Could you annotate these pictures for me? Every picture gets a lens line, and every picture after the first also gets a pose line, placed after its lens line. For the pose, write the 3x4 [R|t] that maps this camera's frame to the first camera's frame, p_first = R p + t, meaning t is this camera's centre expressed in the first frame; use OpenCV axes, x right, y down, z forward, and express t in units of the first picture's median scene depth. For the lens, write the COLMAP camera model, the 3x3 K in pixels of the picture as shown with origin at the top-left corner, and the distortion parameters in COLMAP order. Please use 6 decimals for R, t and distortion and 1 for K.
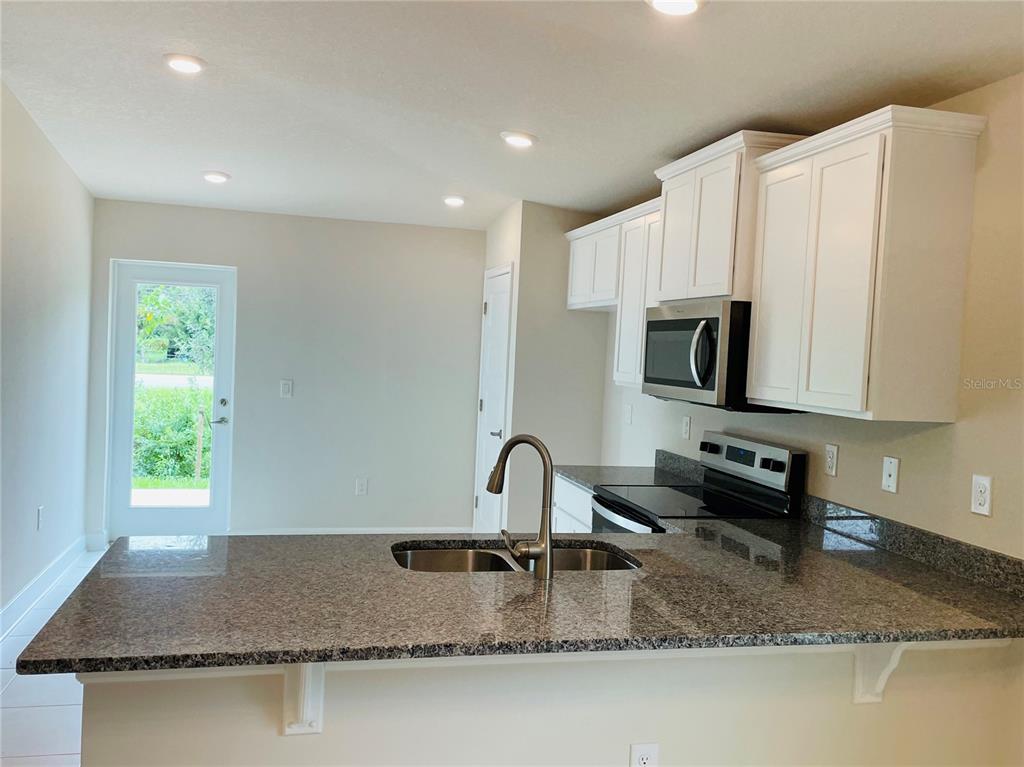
lens RADIAL K [[787.2, 0, 514.5], [0, 787.2, 387.4], [0, 0, 1]] dist [0.088709, -0.109581]
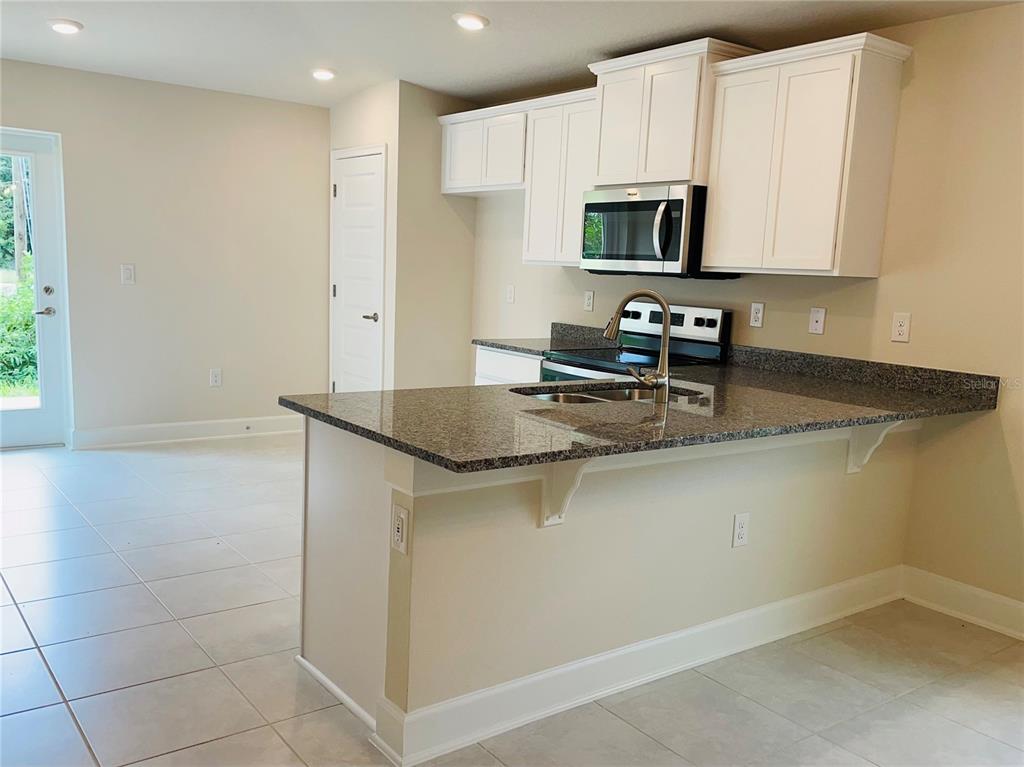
lens RADIAL K [[787.2, 0, 514.5], [0, 787.2, 387.4], [0, 0, 1]] dist [0.088709, -0.109581]
pose [[0.931250, -0.060740, 0.359282, -0.428000], [0.013947, 0.991228, 0.131425, 0.032715], [-0.364113, -0.117379, 0.923928, -0.052386]]
